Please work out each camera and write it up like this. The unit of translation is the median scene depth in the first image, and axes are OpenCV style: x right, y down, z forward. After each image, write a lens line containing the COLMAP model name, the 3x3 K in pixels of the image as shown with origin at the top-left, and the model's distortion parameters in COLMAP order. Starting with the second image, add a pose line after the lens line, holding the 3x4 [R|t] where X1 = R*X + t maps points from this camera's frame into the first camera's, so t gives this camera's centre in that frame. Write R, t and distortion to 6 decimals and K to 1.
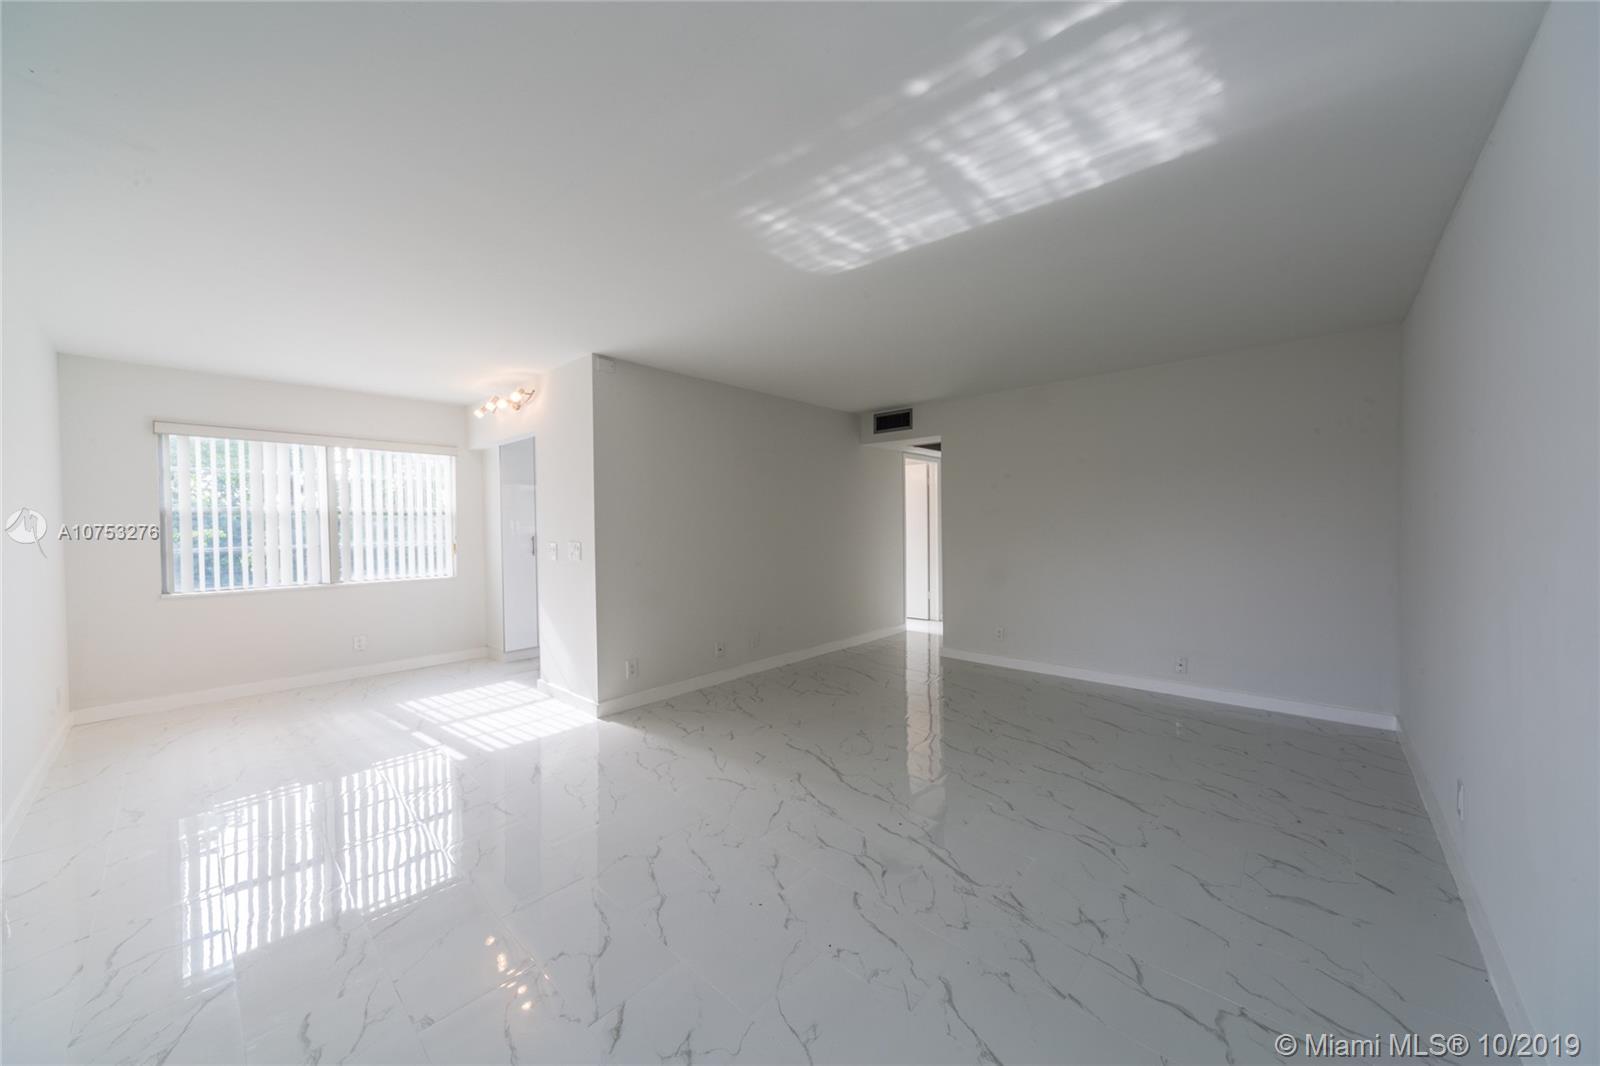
lens RADIAL K [[563.3, 0, 794.6], [0, 563.3, 528.9], [0, 0, 1]] dist [0.001844, -0.000223]
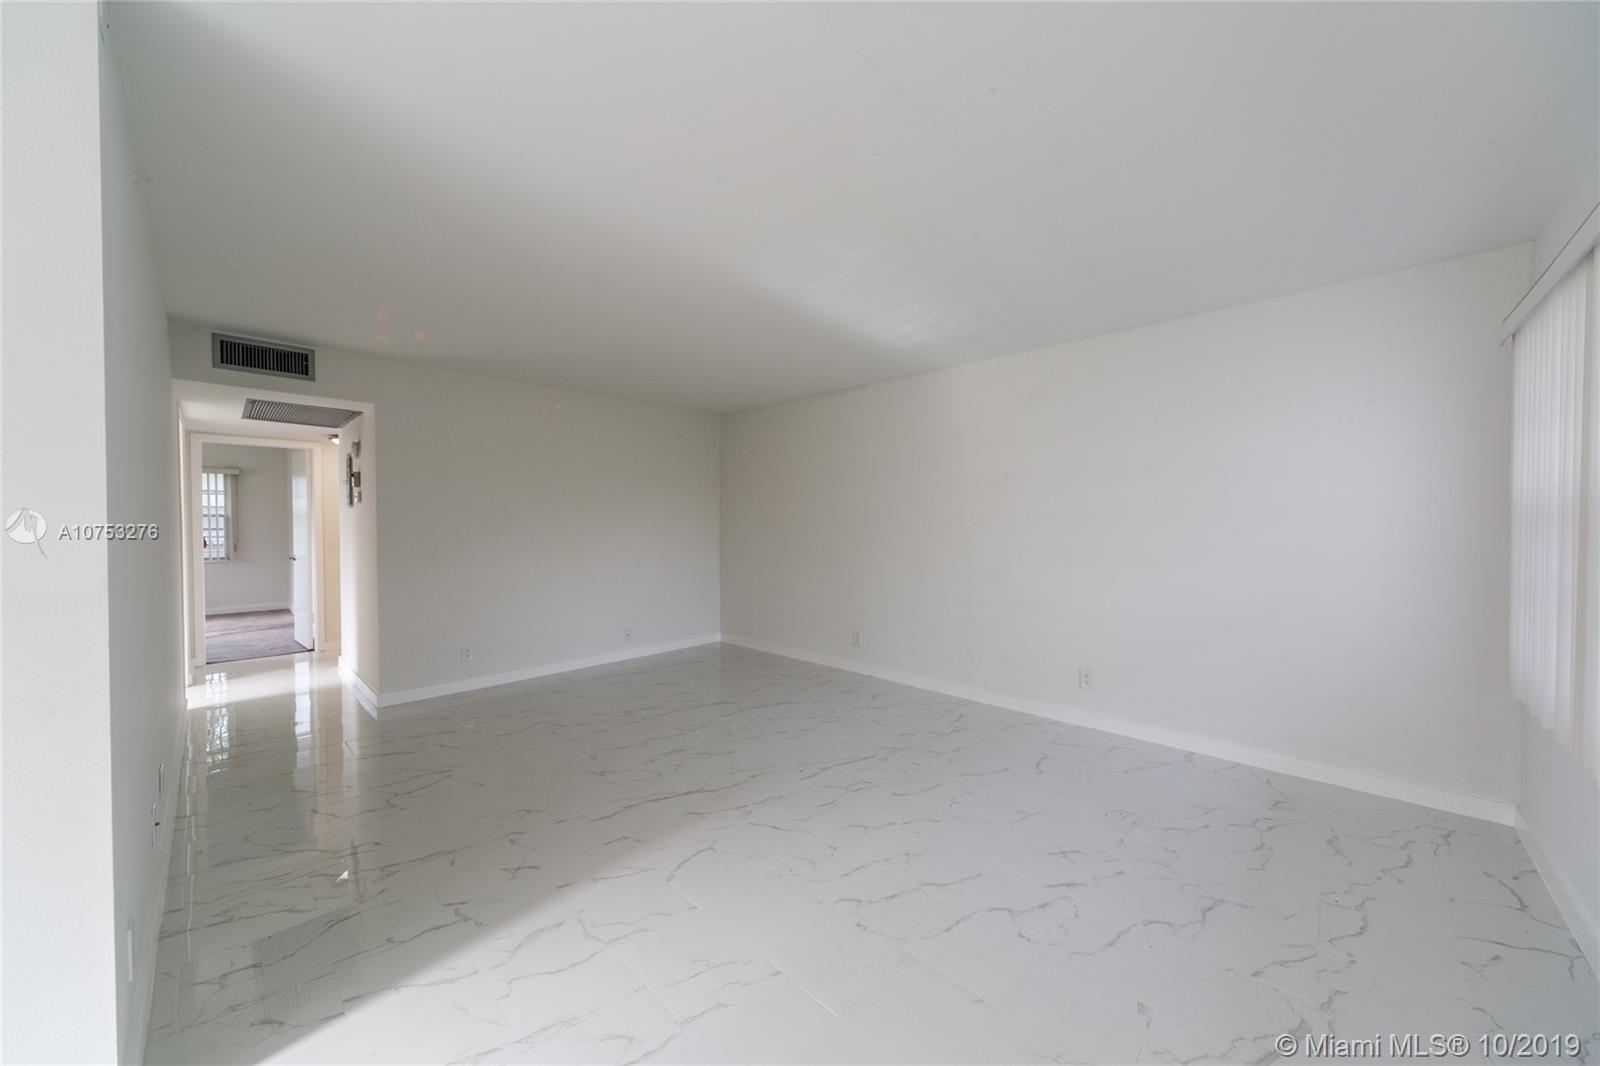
lens RADIAL K [[563.3, 0, 807.8], [0, 563.3, 528.6], [0, 0, 1]] dist [0.001844, -0.000223]
pose [[0.016281, -0.000299, 0.999867, -0.738943], [0.011492, 0.999934, 0.000112, 0.002375], [-0.999801, 0.011489, 0.016284, 0.695080]]
